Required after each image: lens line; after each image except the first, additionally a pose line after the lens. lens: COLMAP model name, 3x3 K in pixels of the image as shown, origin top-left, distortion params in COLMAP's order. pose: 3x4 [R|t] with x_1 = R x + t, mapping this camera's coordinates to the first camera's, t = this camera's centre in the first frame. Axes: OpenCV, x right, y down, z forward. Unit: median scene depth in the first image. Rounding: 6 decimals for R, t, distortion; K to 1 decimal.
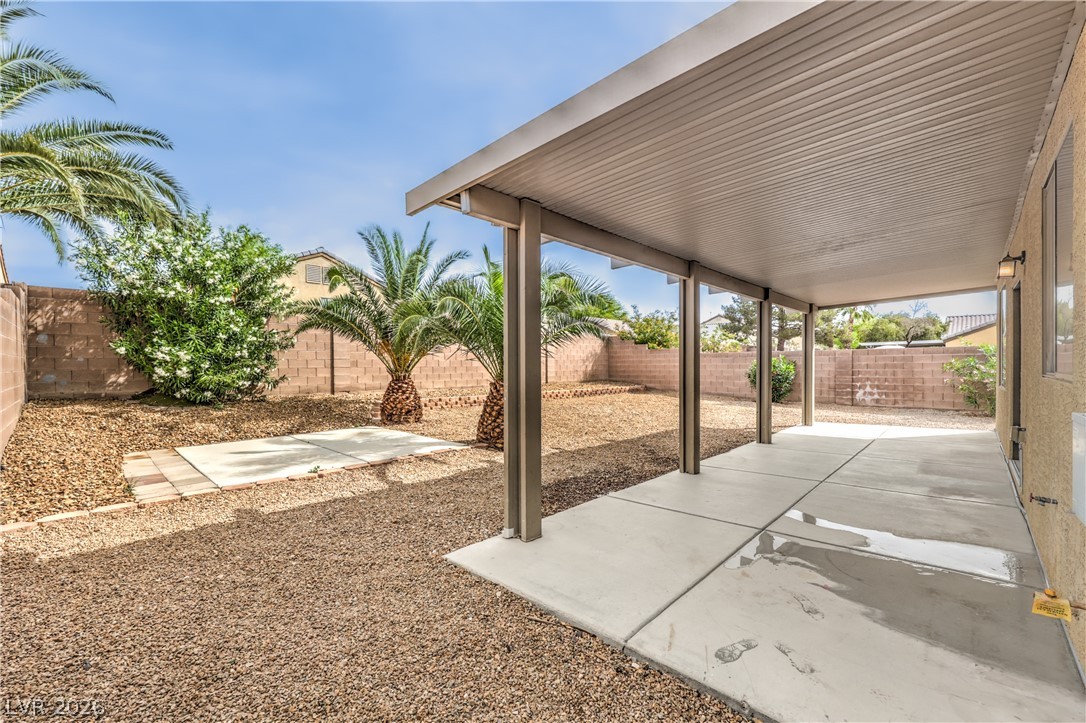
lens RADIAL K [[450.3, 0, 543.0], [0, 450.3, 361.5], [0, 0, 1]] dist [-0.000255, 0.004705]
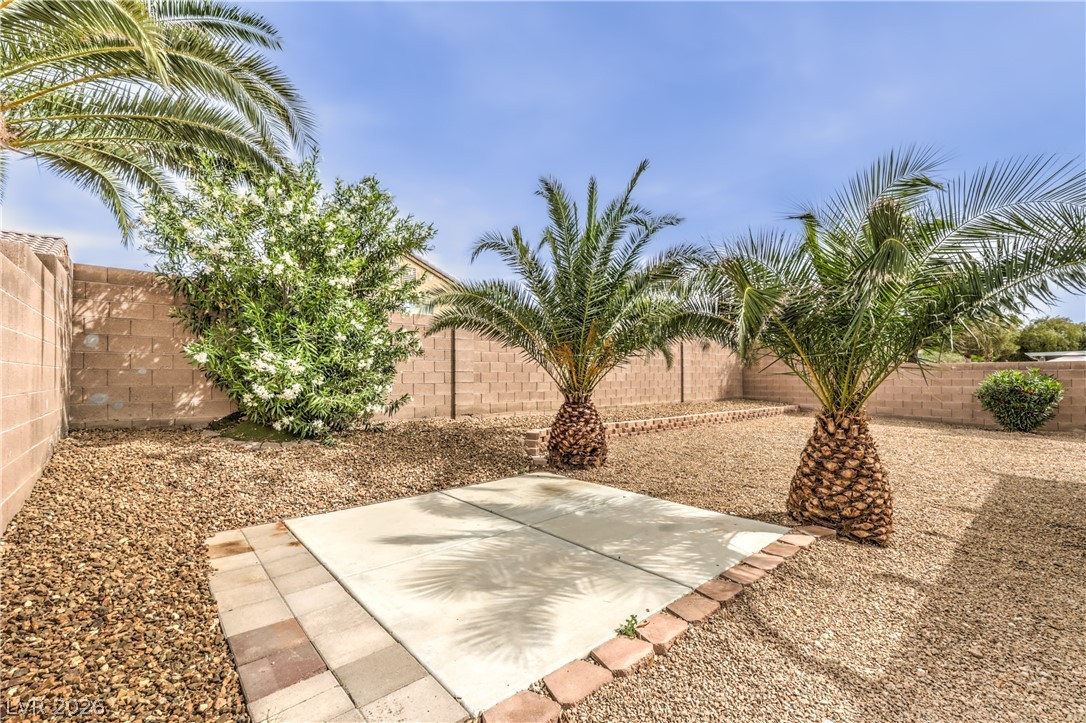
lens RADIAL K [[450.3, 0, 543.0], [0, 450.3, 361.5], [0, 0, 1]] dist [-0.000255, 0.004705]
pose [[0.997337, 0.000807, -0.072931, -0.367188], [-0.002838, 0.999611, -0.027747, -0.002565], [0.072880, 0.027880, 0.996951, 0.361883]]
